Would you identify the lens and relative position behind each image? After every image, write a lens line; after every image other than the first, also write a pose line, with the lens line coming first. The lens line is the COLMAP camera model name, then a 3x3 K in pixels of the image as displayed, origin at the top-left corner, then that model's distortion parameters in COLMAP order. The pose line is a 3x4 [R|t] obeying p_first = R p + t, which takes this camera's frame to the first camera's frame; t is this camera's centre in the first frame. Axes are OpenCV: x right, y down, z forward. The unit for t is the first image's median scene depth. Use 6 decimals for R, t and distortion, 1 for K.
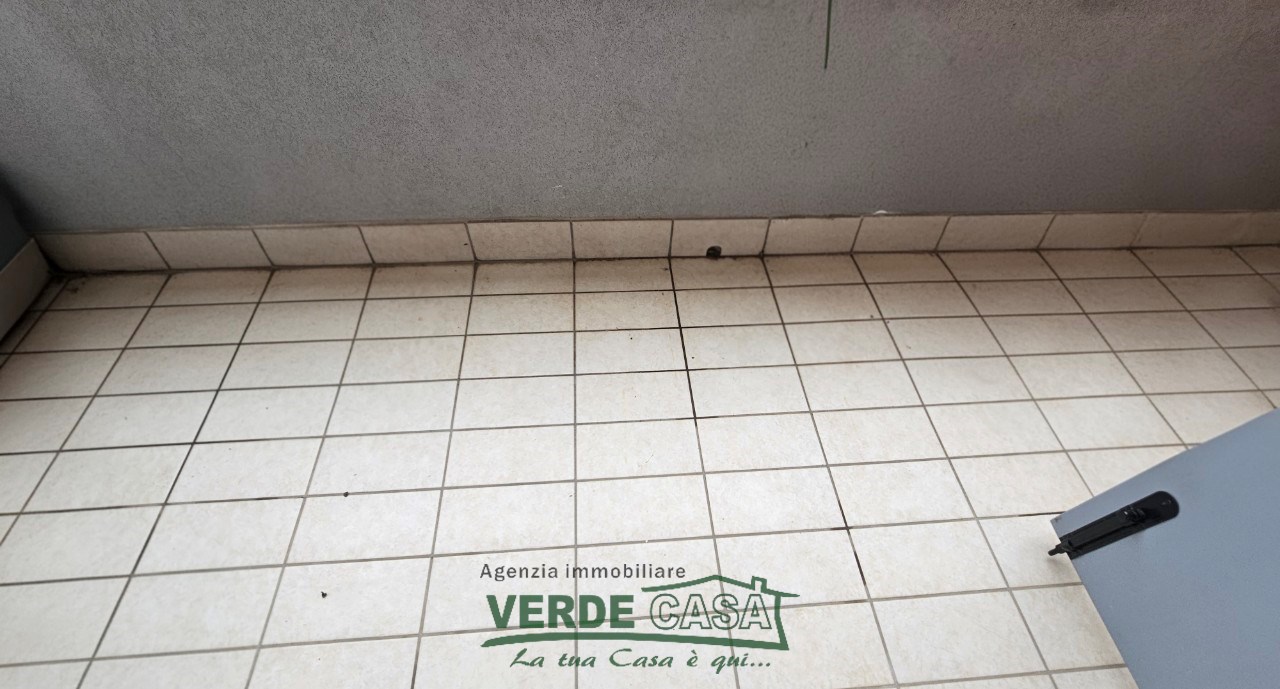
lens RADIAL K [[518.5, 0, 635.2], [0, 518.5, 346.4], [0, 0, 1]] dist [-0.007881, -0.000127]
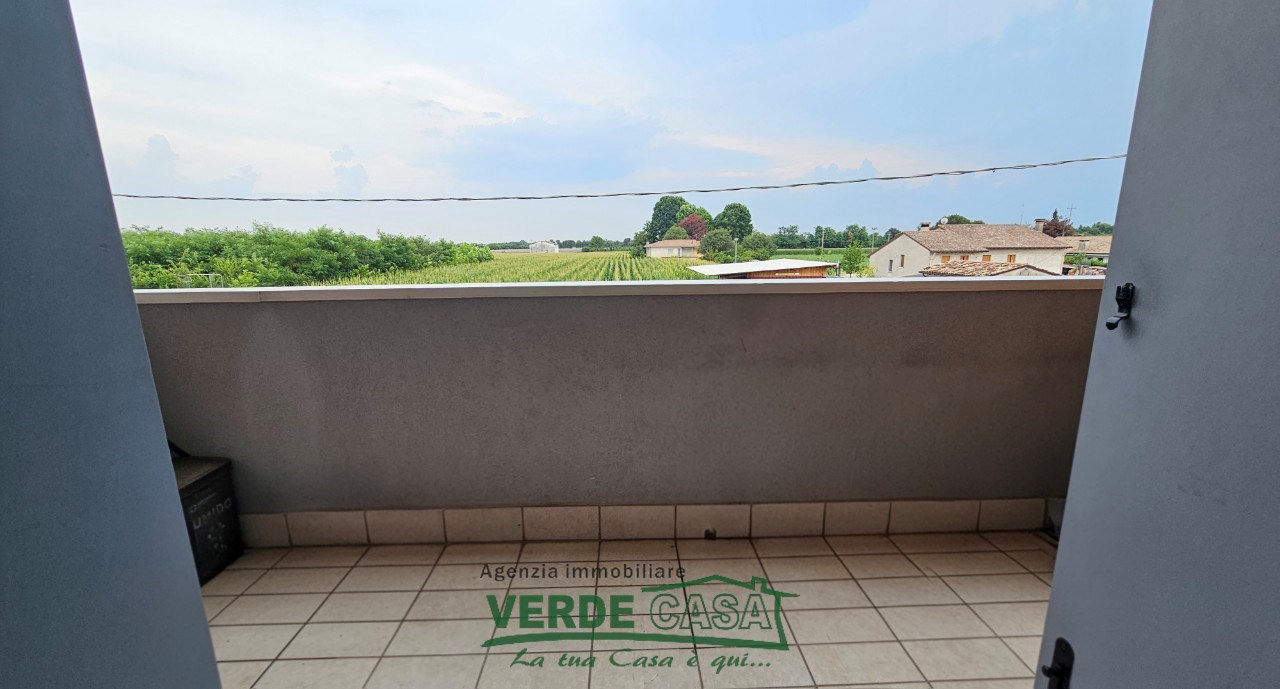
lens RADIAL K [[518.5, 0, 639.2], [0, 518.5, 348.3], [0, 0, 1]] dist [-0.007881, -0.000127]
pose [[0.998822, -0.024456, -0.041913, 0.045442], [-0.010607, 0.732801, -0.680360, 0.372254], [0.047352, 0.680003, 0.731678, -0.260365]]
